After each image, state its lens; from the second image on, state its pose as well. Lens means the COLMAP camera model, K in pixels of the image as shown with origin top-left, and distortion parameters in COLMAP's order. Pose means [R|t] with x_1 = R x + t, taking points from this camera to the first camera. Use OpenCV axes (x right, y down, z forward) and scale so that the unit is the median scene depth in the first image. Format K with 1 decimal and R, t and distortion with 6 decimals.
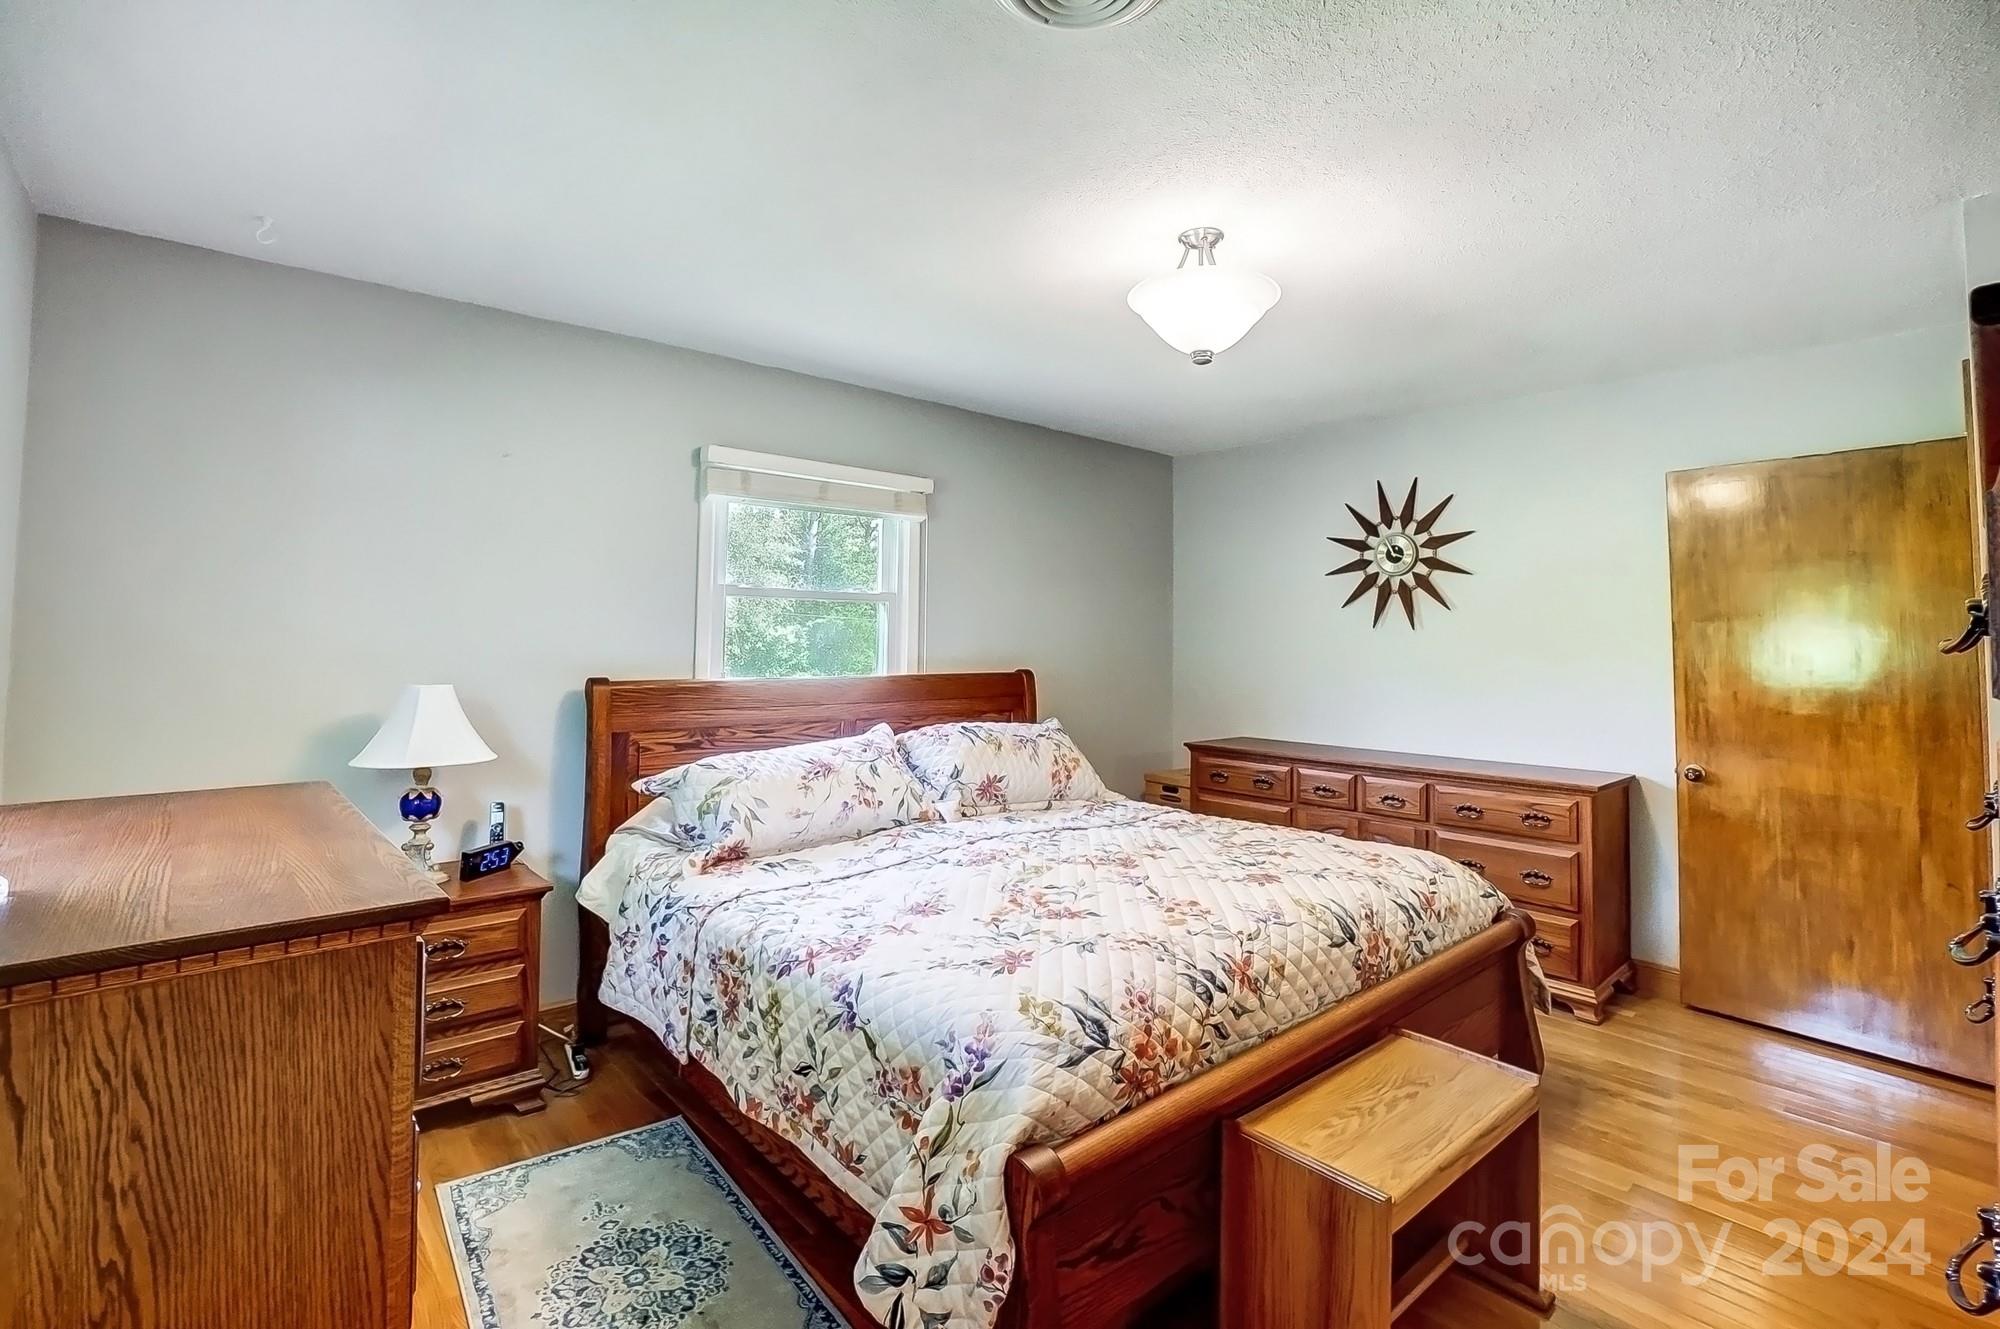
lens RADIAL K [[900.7, 0, 998.2], [0, 900.7, 608.3], [0, 0, 1]] dist [-0.043597, 0.010331]
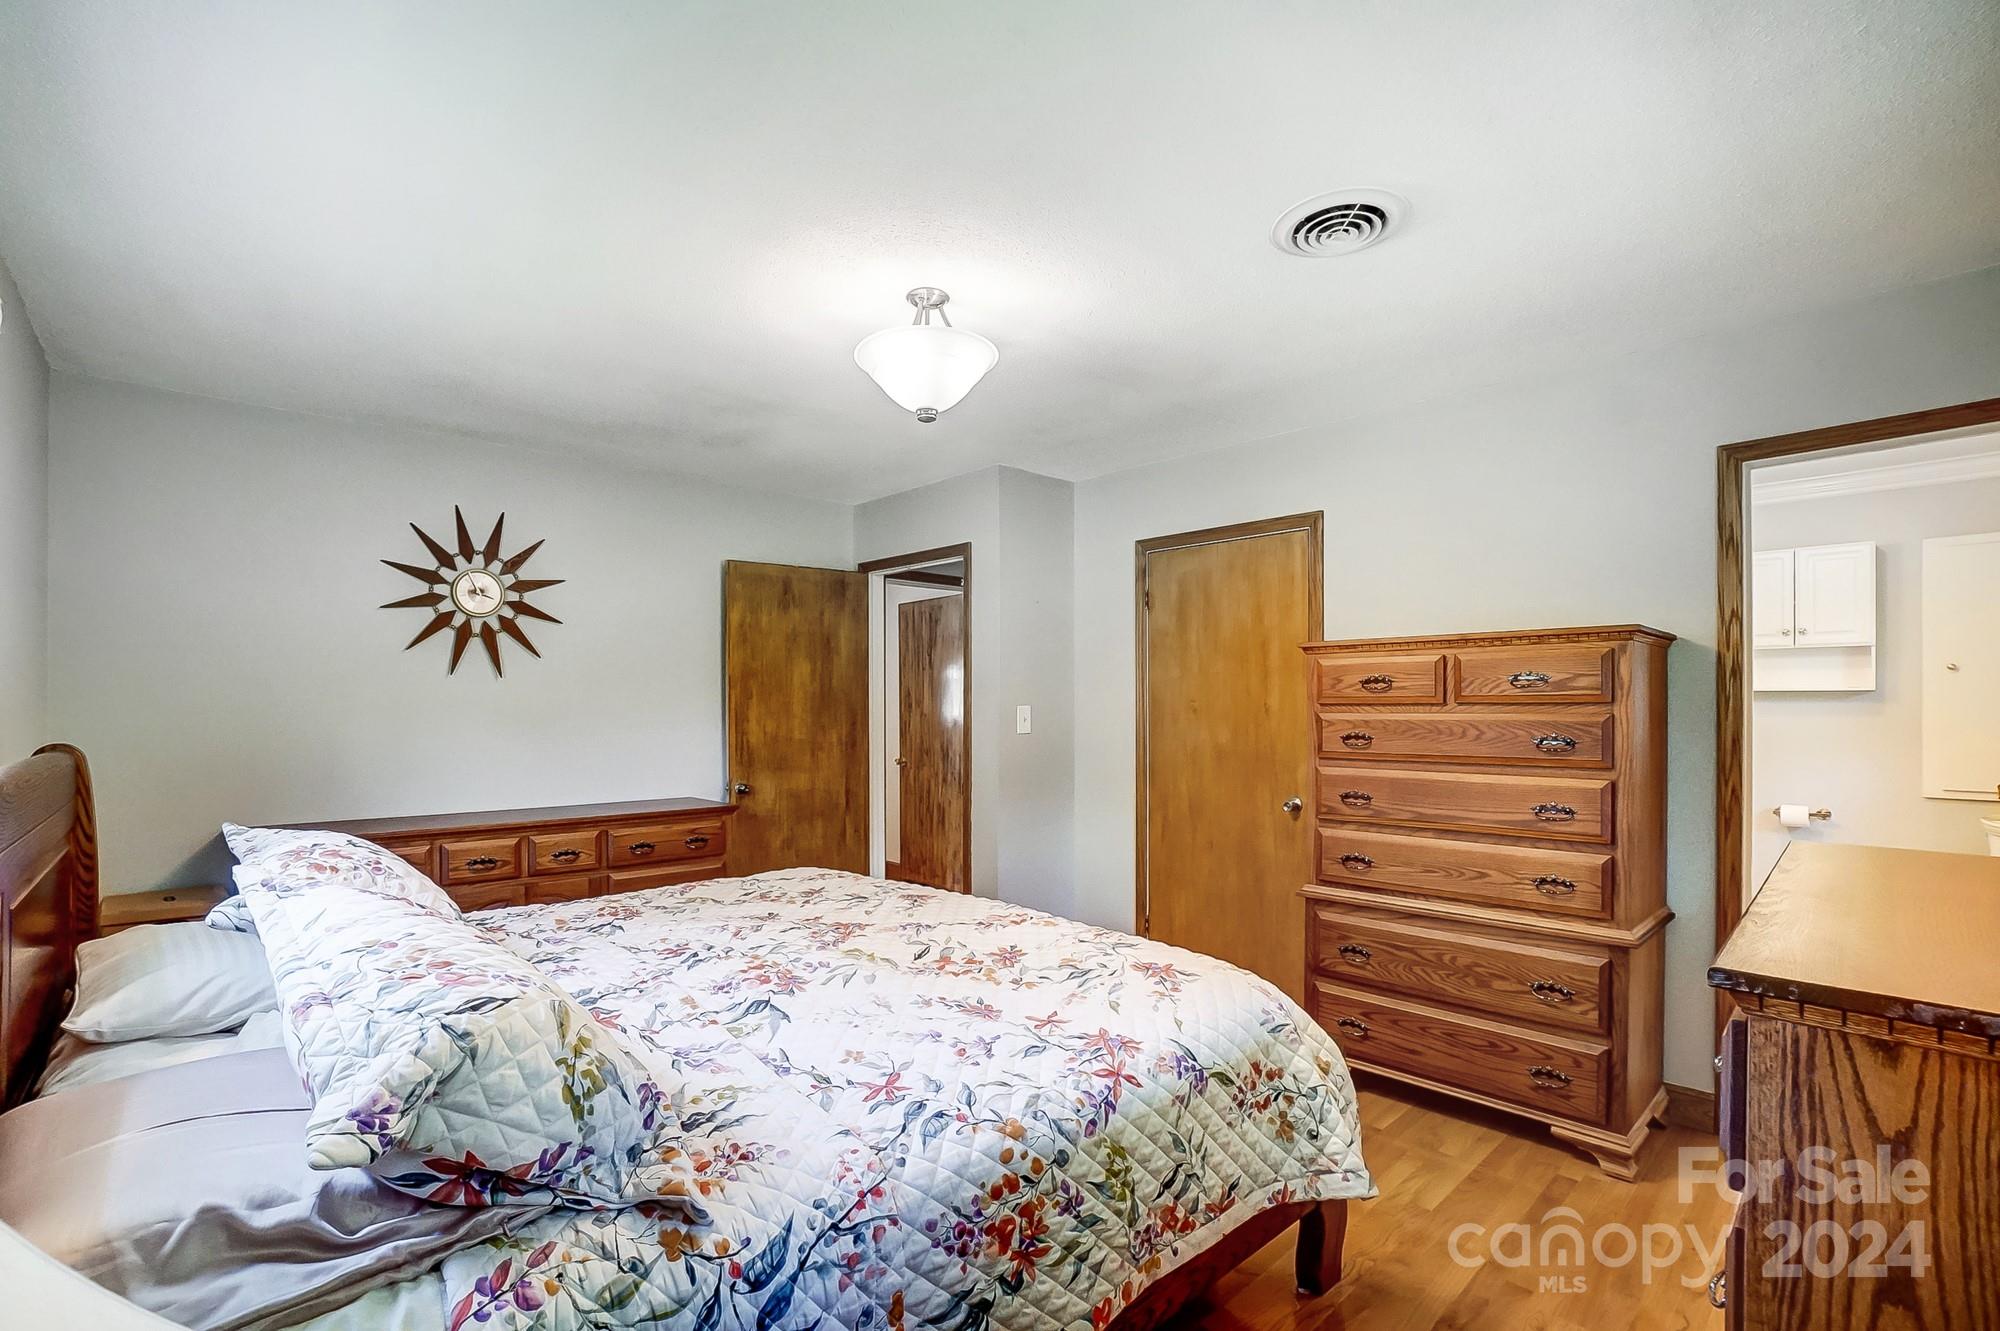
lens RADIAL K [[900.7, 0, 961.1], [0, 900.7, 707.7], [0, 0, 1]] dist [-0.043597, 0.010331]
pose [[0.007452, -0.017722, 0.999815, -0.459659], [-0.035769, 0.999198, 0.017977, 0.021970], [-0.999332, -0.035896, 0.006812, 0.518440]]
